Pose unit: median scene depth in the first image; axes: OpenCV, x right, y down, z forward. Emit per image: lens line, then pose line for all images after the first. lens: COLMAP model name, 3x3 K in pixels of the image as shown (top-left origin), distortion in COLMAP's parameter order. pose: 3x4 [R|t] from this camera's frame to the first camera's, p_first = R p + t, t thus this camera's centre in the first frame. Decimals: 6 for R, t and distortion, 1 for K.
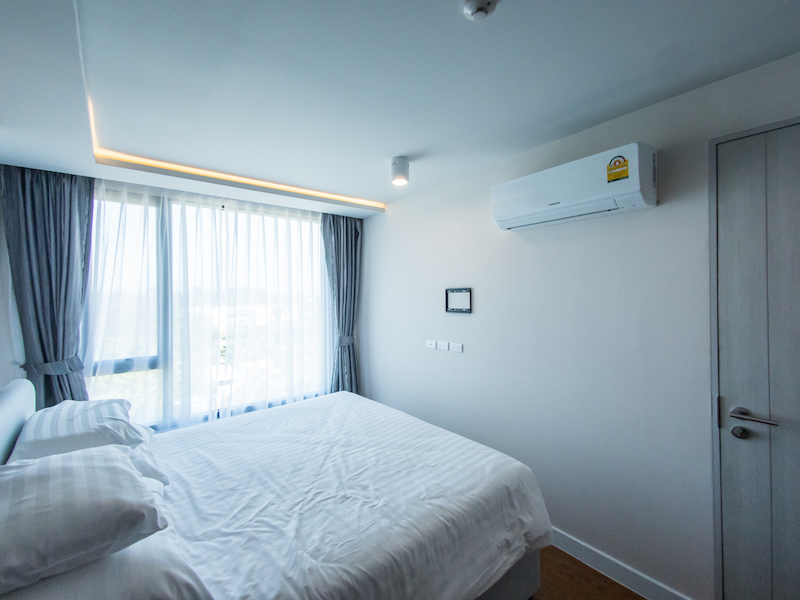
lens RADIAL K [[339.5, 0, 401.4], [0, 339.5, 296.1], [0, 0, 1]] dist [0.051119, -0.018618]
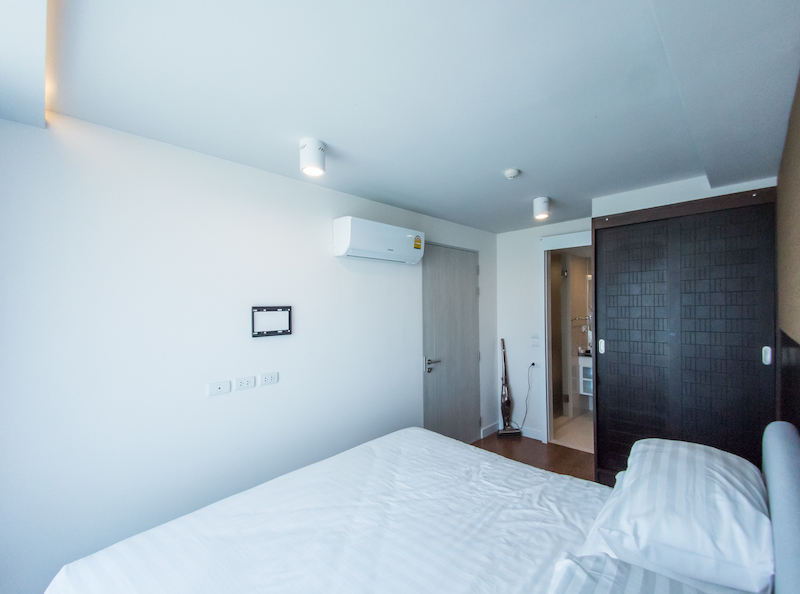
lens RADIAL K [[355.5, 0, 427.3], [0, 355.5, 298.7], [0, 0, 1]] dist [0.029884, -0.000086]
pose [[-0.143214, 0.030531, 0.989221, -1.056884], [0.020797, 0.999396, -0.027835, -0.013023], [-0.989473, 0.016586, -0.143762, 1.033923]]
